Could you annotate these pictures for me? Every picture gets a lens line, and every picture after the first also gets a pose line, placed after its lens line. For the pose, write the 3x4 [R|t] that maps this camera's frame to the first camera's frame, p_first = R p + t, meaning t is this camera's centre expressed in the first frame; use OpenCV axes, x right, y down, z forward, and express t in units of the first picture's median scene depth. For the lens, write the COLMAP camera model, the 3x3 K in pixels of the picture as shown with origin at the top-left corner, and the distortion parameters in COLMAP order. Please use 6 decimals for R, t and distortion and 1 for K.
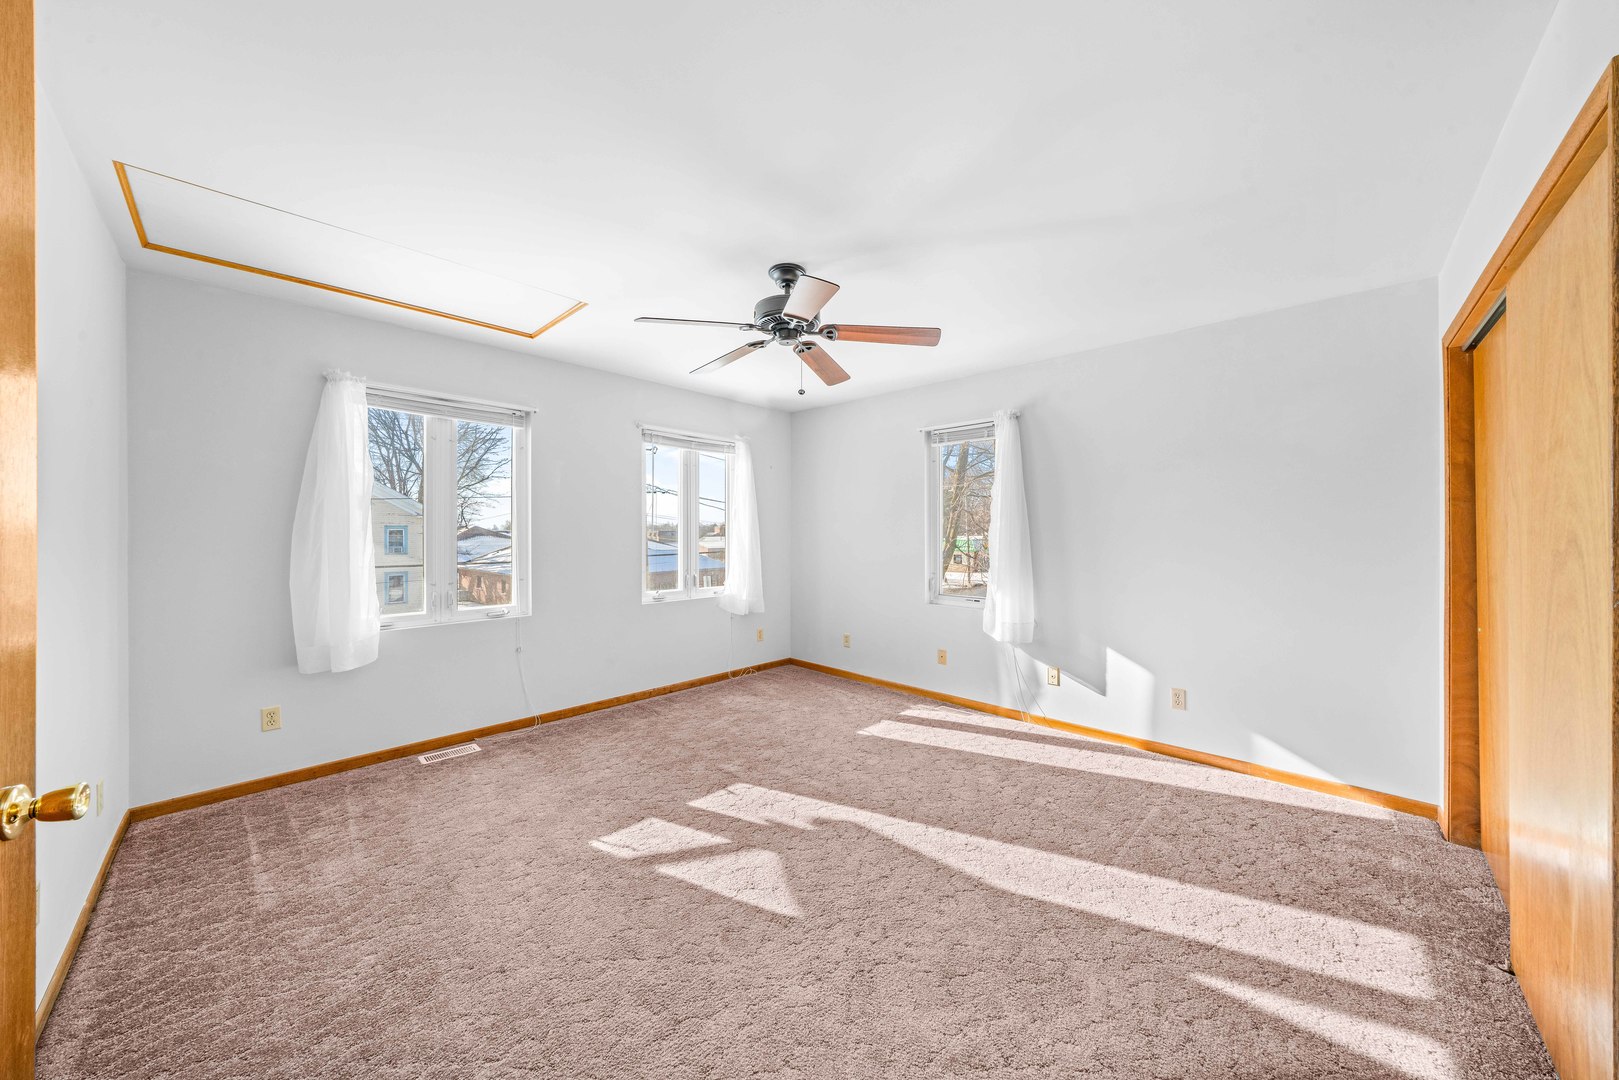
lens RADIAL K [[556.2, 0, 799.7], [0, 556.2, 531.4], [0, 0, 1]] dist [-0.005581, 0.000494]
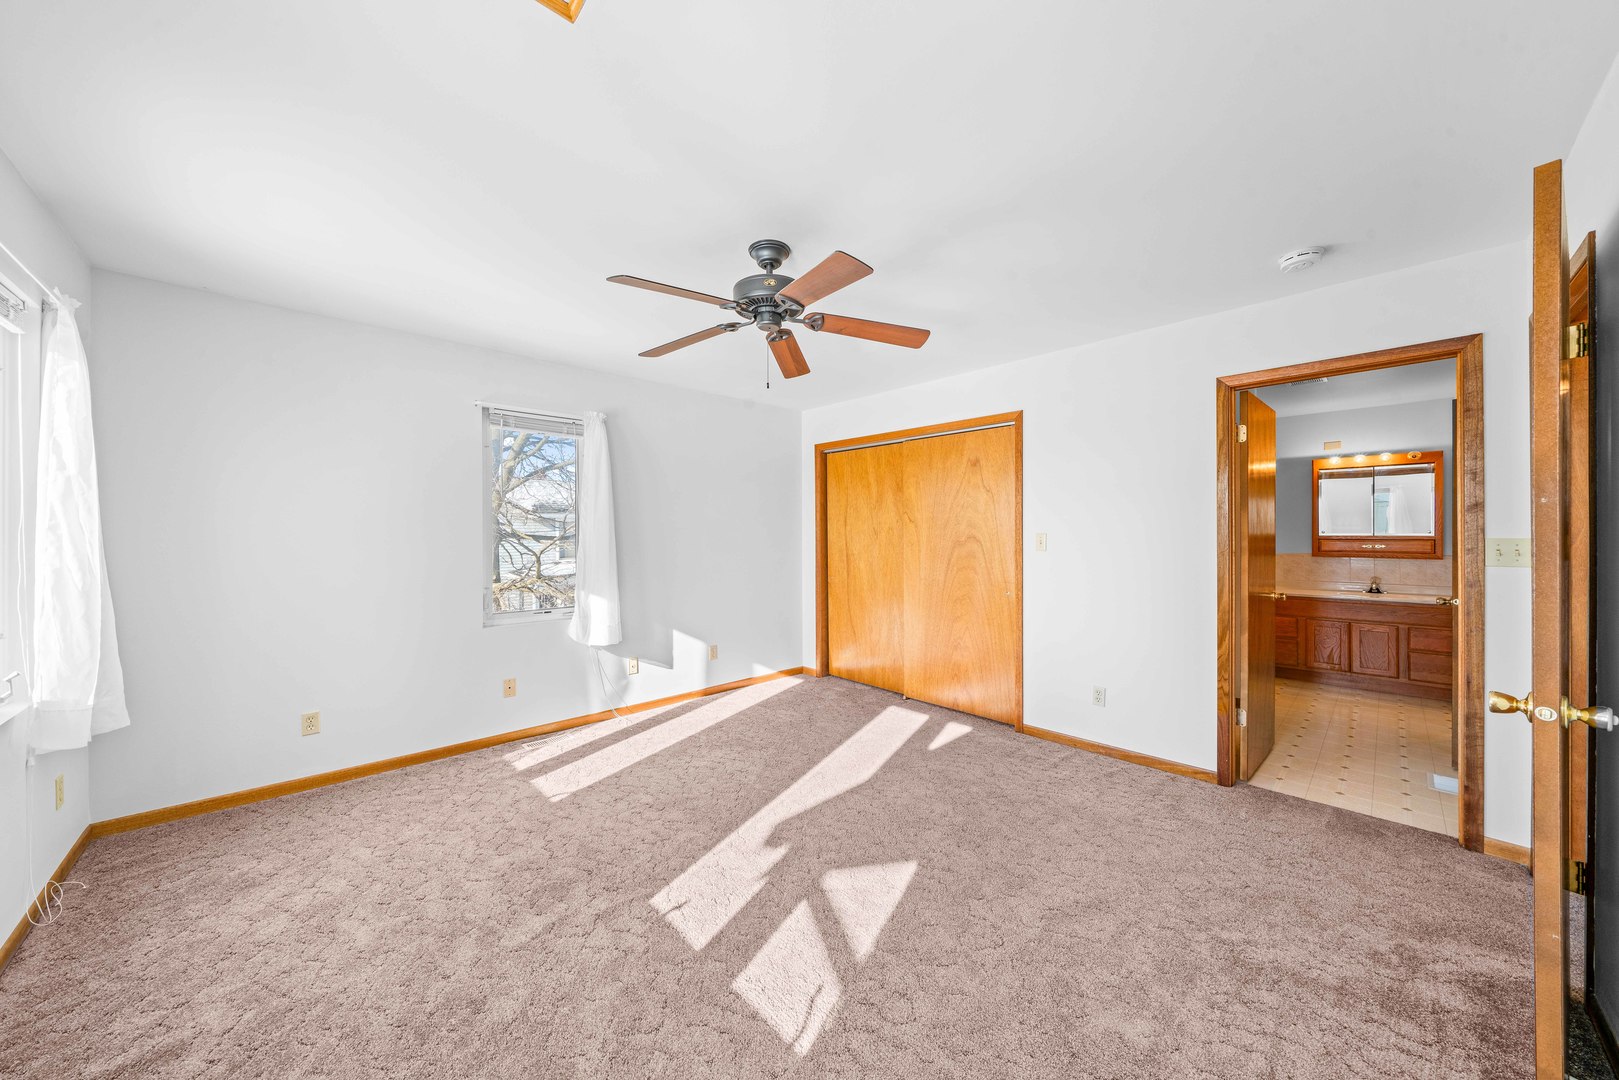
lens RADIAL K [[556.2, 0, 800.4], [0, 556.2, 532.7], [0, 0, 1]] dist [-0.005581, 0.000494]
pose [[0.067575, -0.007486, 0.997686, -0.660131], [0.000386, 0.999972, 0.007477, -0.012002], [-0.997714, -0.000120, 0.067576, 0.641214]]
